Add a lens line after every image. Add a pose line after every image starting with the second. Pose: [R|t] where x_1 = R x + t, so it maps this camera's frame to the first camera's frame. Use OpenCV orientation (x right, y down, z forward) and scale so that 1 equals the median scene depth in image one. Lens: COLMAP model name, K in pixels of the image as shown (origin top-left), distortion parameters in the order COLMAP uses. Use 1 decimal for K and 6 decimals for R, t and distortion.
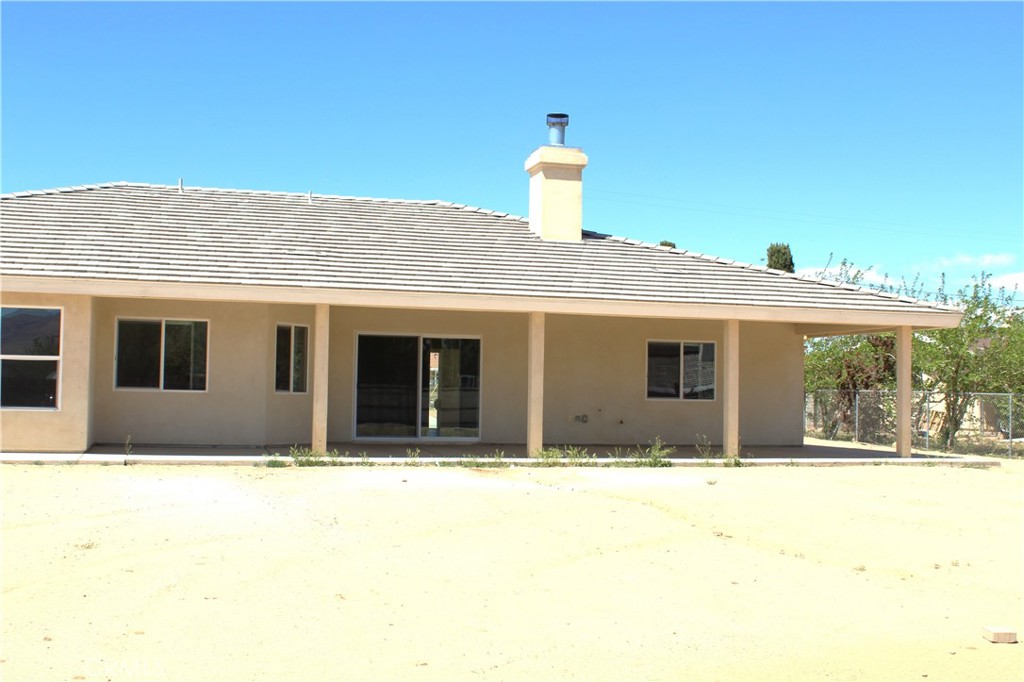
lens RADIAL K [[1115.0, 0, 517.4], [0, 1115.0, 334.1], [0, 0, 1]] dist [-0.076794, 0.000000]
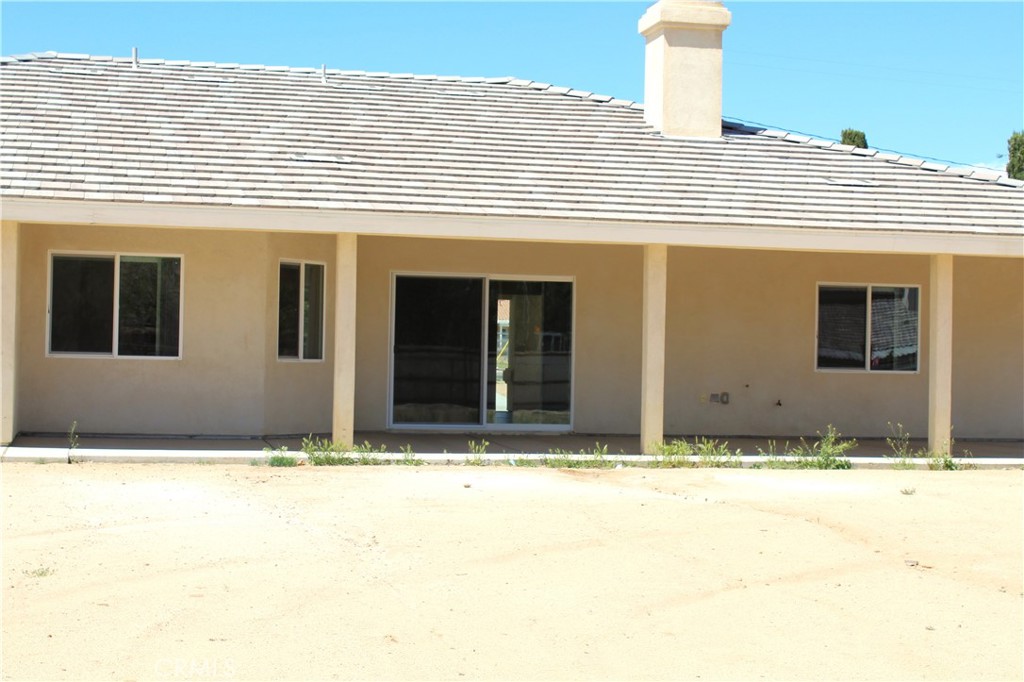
lens RADIAL K [[1885.2, 0, 536.7], [0, 1885.2, 334.3], [0, 0, 1]] dist [-0.003302, 0.000000]
pose [[0.999085, 0.002671, -0.042696, -0.005885], [-0.000744, 0.998983, 0.045072, -0.016395], [0.042773, -0.044999, 0.998071, -0.169009]]
